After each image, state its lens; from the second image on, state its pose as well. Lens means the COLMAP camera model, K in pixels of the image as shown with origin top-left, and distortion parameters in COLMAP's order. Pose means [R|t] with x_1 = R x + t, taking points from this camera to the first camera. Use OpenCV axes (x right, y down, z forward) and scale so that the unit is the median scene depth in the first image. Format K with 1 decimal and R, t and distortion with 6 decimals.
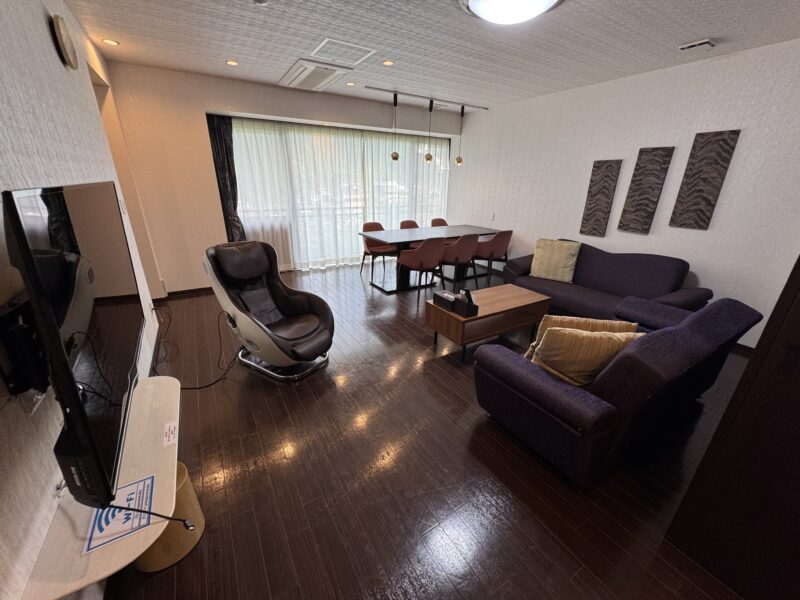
lens RADIAL K [[321.5, 0, 399.8], [0, 321.5, 300.4], [0, 0, 1]] dist [-0.002032, -0.000025]
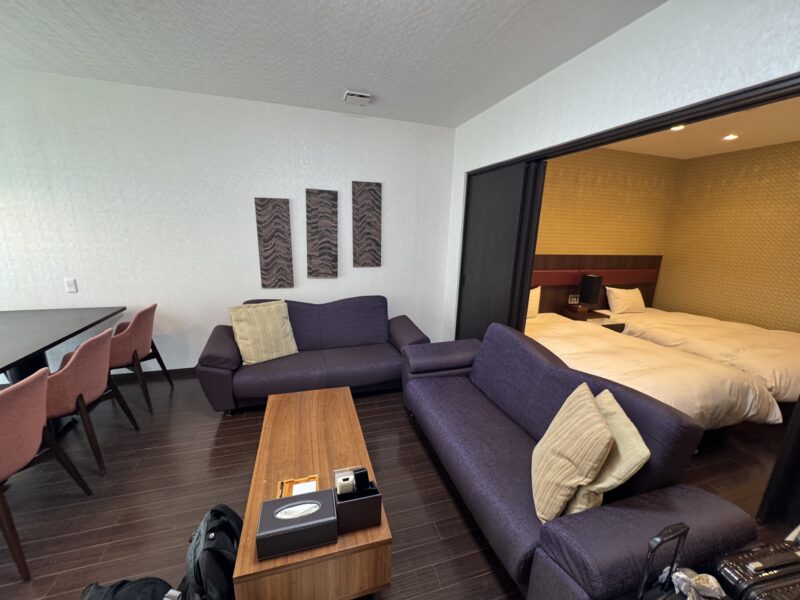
lens RADIAL K [[321.5, 0, 399.0], [0, 321.5, 300.9], [0, 0, 1]] dist [-0.002032, -0.000025]
pose [[0.262609, -0.224460, 0.938432, -0.103663], [0.314730, 0.939301, 0.136595, -0.216429], [-0.912130, 0.259481, 0.317314, 0.551718]]
